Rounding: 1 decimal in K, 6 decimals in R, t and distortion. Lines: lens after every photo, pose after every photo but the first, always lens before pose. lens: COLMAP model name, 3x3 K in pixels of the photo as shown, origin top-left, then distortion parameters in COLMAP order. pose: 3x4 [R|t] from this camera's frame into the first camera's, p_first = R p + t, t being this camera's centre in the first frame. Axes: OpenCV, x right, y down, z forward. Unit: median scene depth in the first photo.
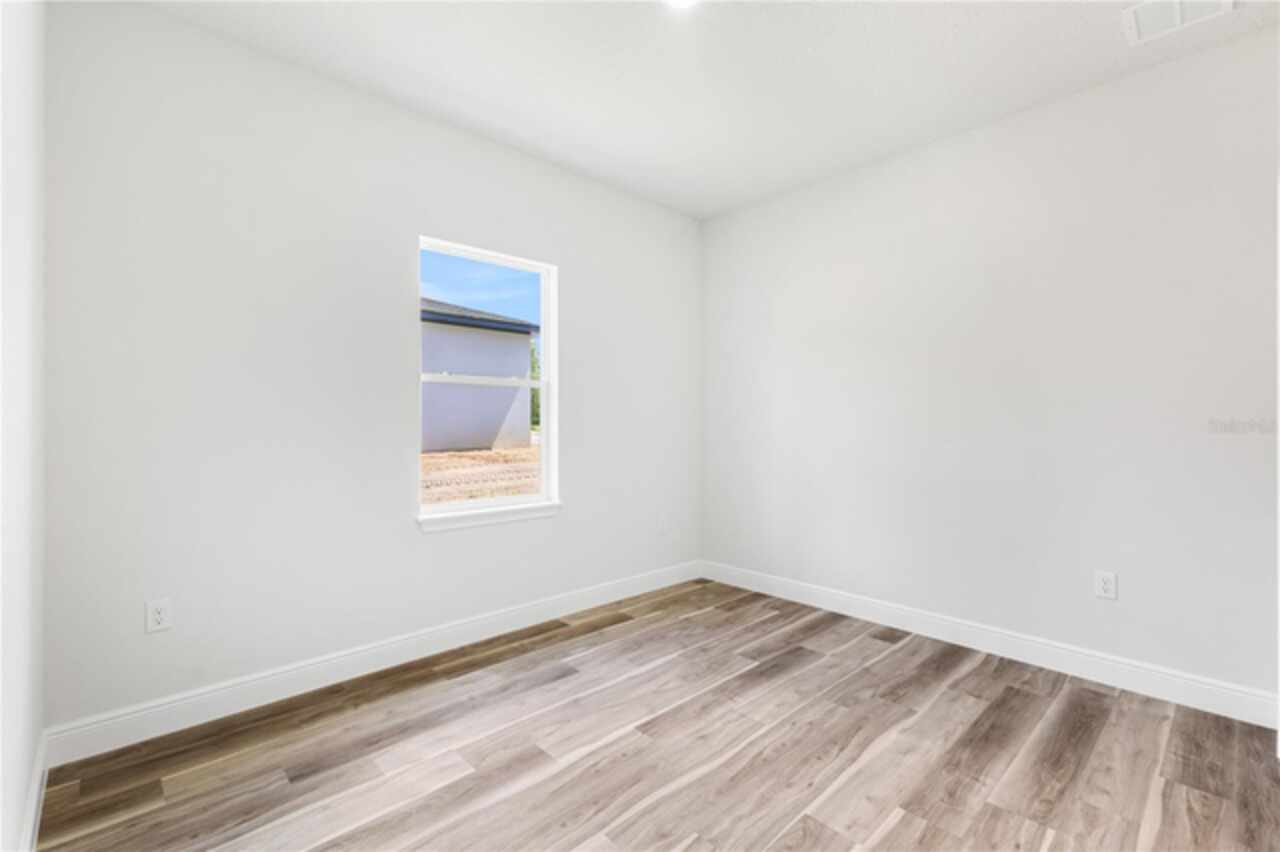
lens RADIAL K [[551.2, 0, 639.8], [0, 551.2, 424.1], [0, 0, 1]] dist [0.001474, -0.000832]
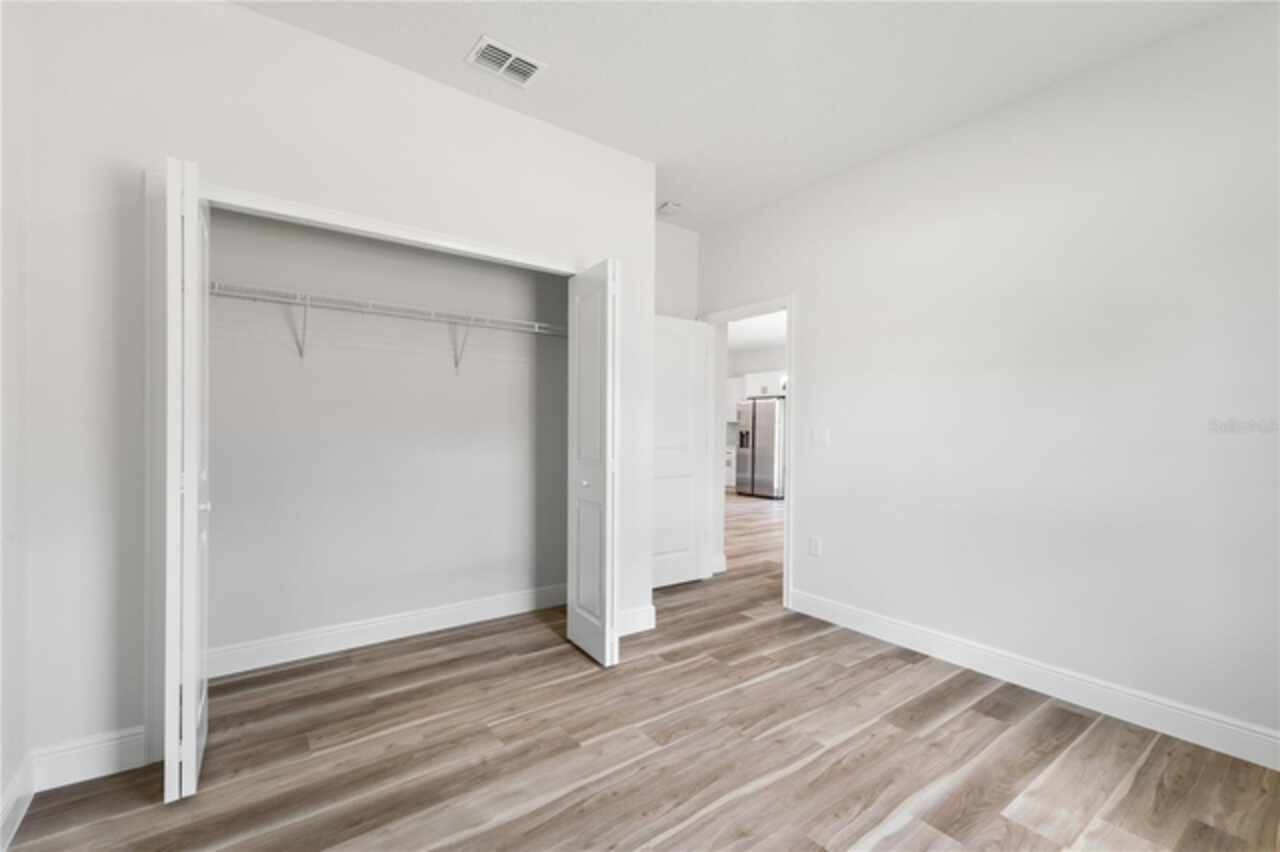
lens RADIAL K [[551.2, 0, 641.8], [0, 551.2, 429.0], [0, 0, 1]] dist [0.001474, -0.000832]
pose [[-0.993374, -0.006913, 0.114722, 0.192086], [-0.006054, 0.999951, 0.007832, -0.006271], [-0.114770, 0.007085, -0.993367, 2.023228]]
